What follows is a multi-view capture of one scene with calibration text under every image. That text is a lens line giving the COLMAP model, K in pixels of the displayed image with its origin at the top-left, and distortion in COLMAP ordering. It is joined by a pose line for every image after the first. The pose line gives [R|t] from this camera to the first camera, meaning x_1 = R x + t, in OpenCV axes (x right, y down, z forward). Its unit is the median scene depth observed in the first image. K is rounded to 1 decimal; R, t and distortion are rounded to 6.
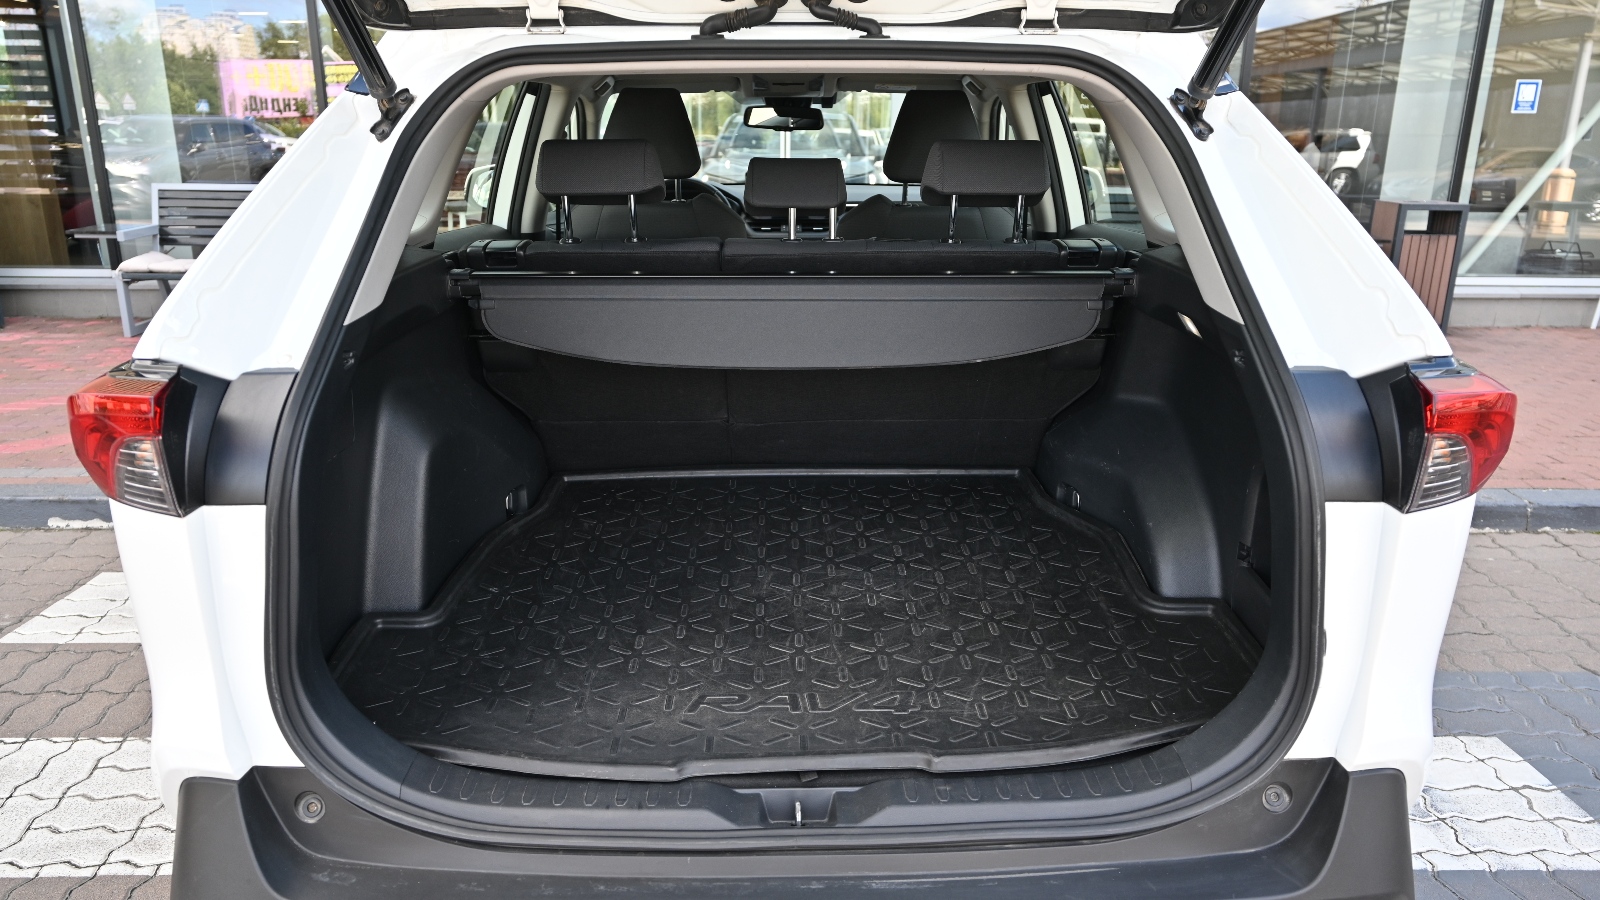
lens RADIAL K [[1112.2, 0, 800.0], [0, 1112.2, 450.0], [0, 0, 1]] dist [0.002247, 0.008326]
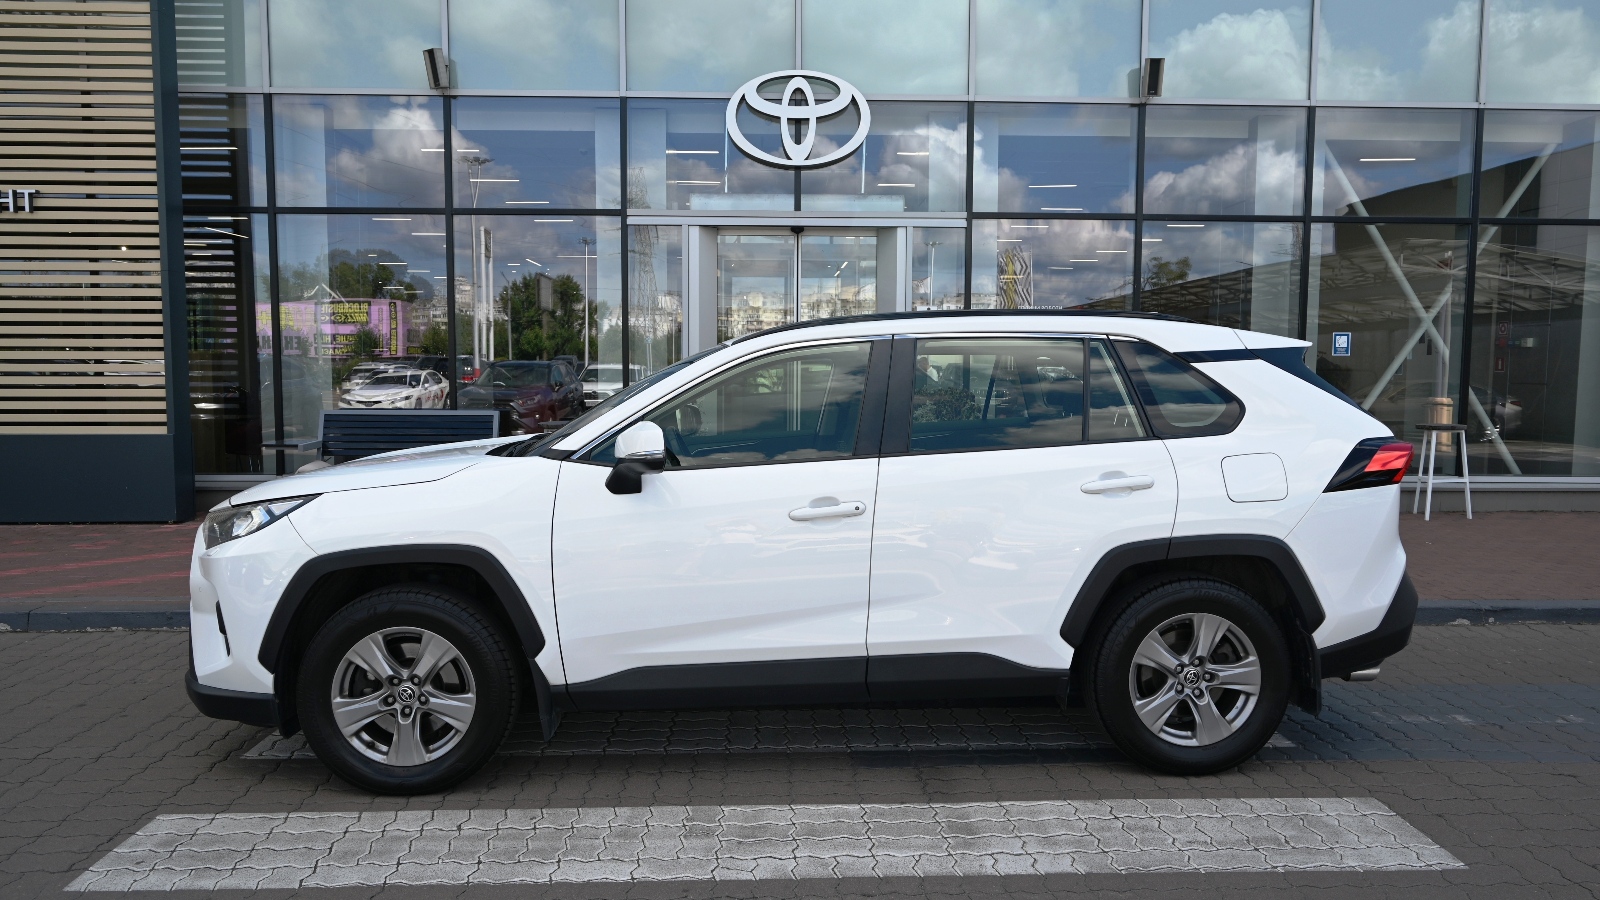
lens RADIAL K [[1112.0, 0, 803.2], [0, 1112.0, 455.2], [0, 0, 1]] dist [0.007391, 0.002460]
pose [[0.999718, -0.005468, 0.023096, -0.038291], [0.009919, 0.980302, -0.197256, 0.079783], [-0.021562, 0.197429, 0.980080, -0.295924]]
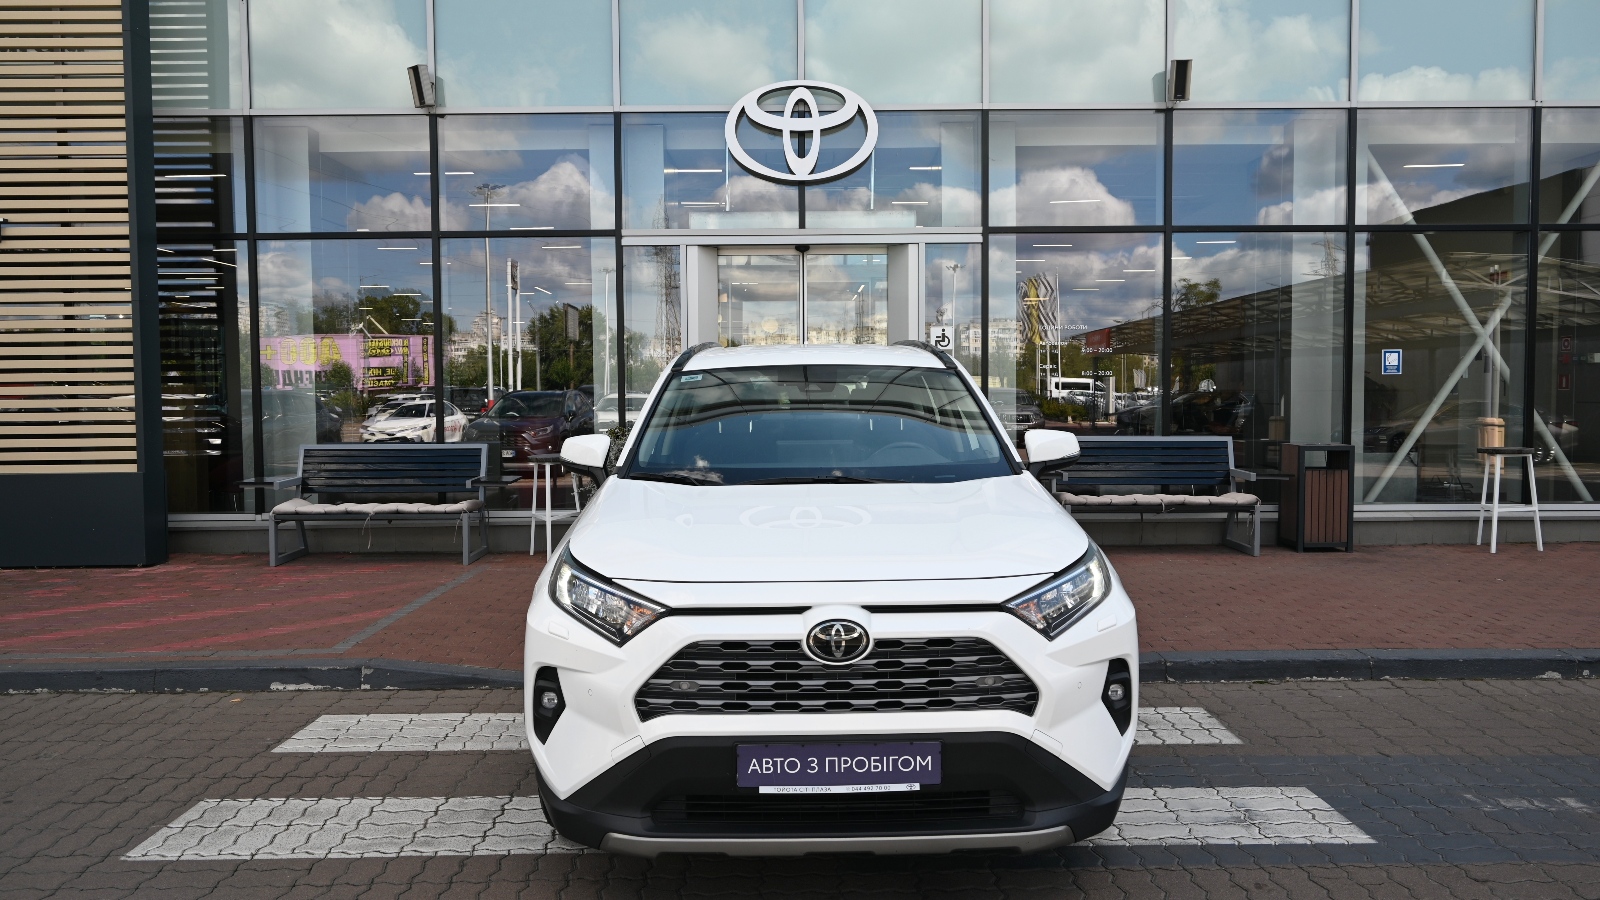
lens RADIAL K [[1110.3, 0, 797.5], [0, 1110.3, 444.6], [0, 0, 1]] dist [0.006968, 0.002901]
pose [[0.999858, -0.015186, -0.007340, -0.011975], [0.013085, 0.972977, -0.230529, 0.056175], [0.010643, 0.230400, 0.973038, -0.210274]]
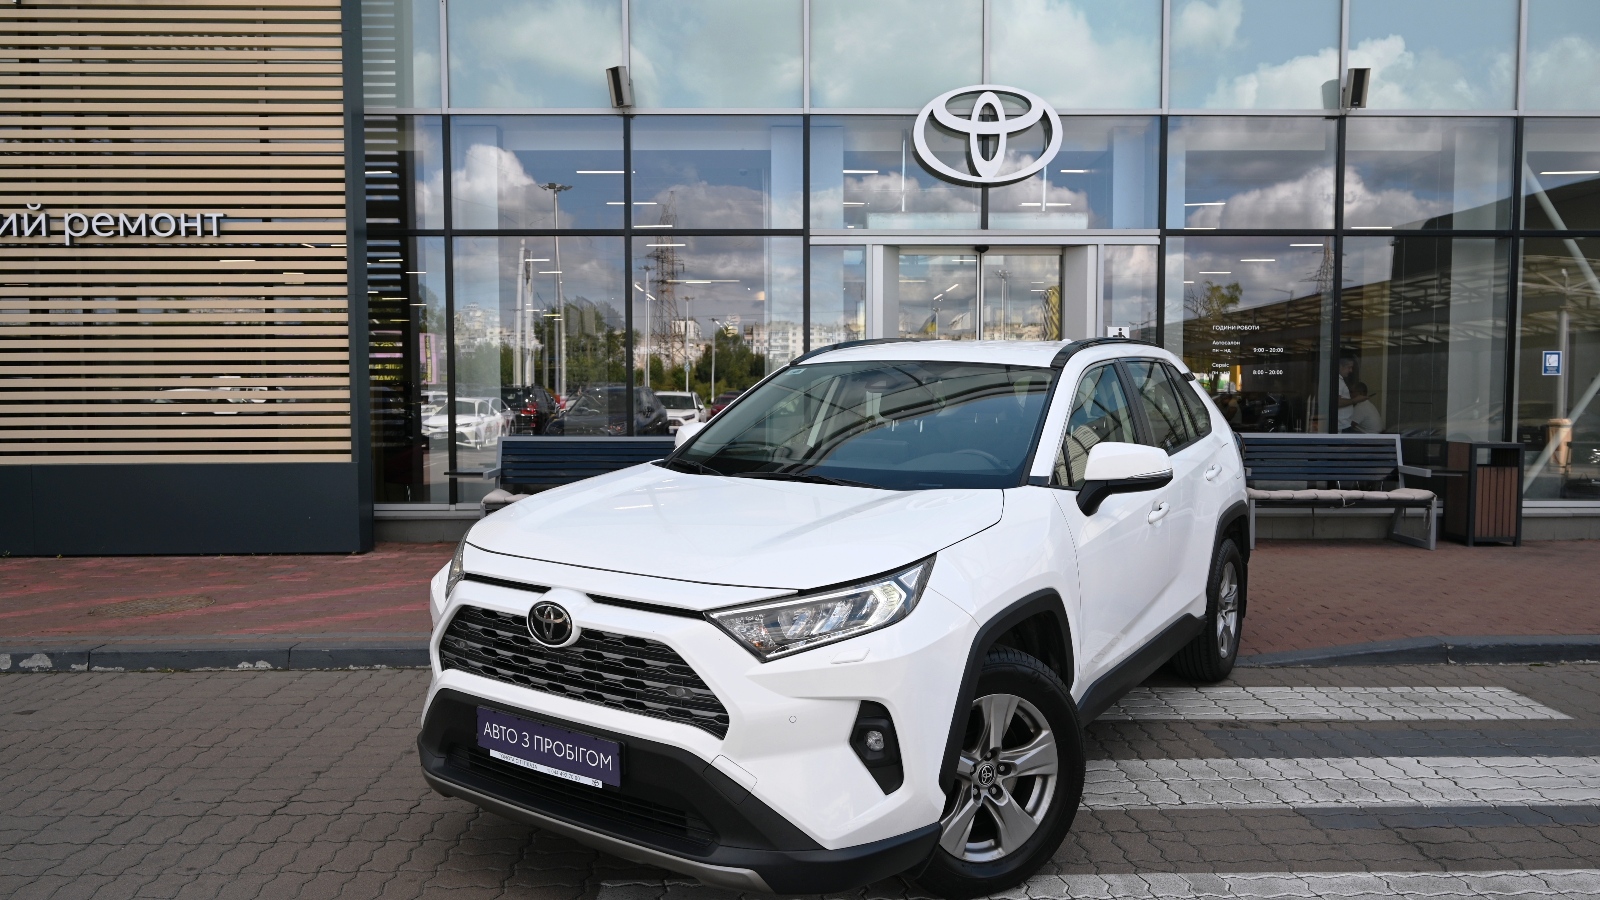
lens RADIAL K [[1112.2, 0, 800.0], [0, 1112.2, 450.0], [0, 0, 1]] dist [0.002247, 0.008326]
pose [[0.999947, -0.009074, 0.004944, -0.238003], [0.009956, 0.974119, -0.225817, 0.068700], [-0.002768, 0.225855, 0.974157, -0.245594]]
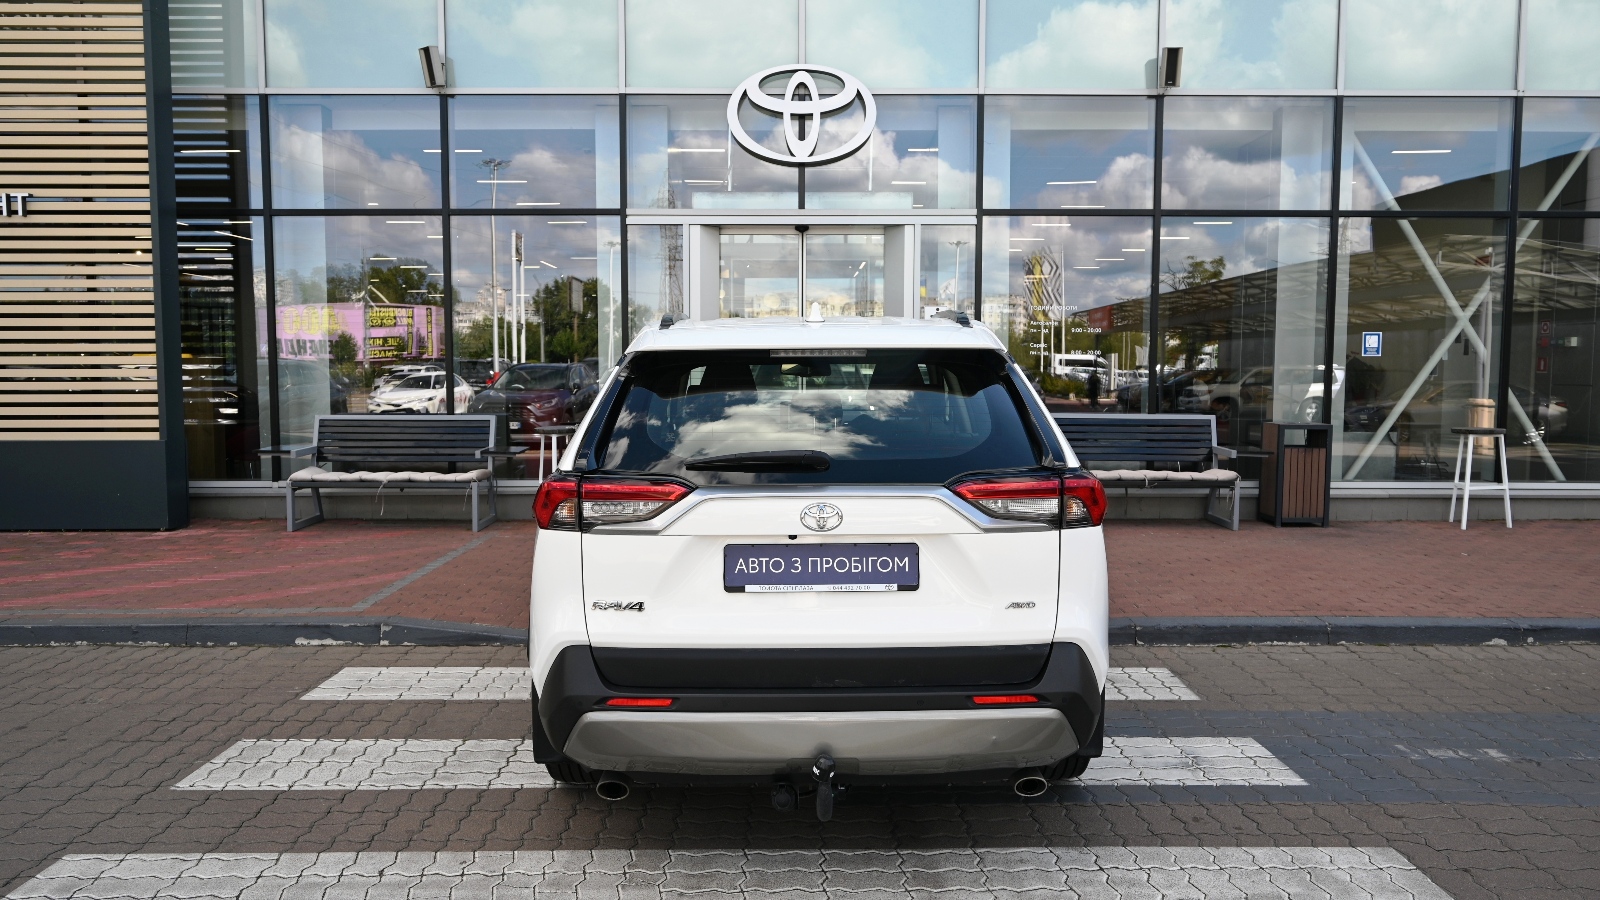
lens RADIAL K [[1112.2, 0, 800.0], [0, 1112.2, 450.0], [0, 0, 1]] dist [0.002247, 0.008326]
pose [[0.999944, -0.005986, -0.008779, -0.004461], [0.004075, 0.979085, -0.203411, 0.066871], [0.009813, 0.203364, 0.979054, -0.255332]]
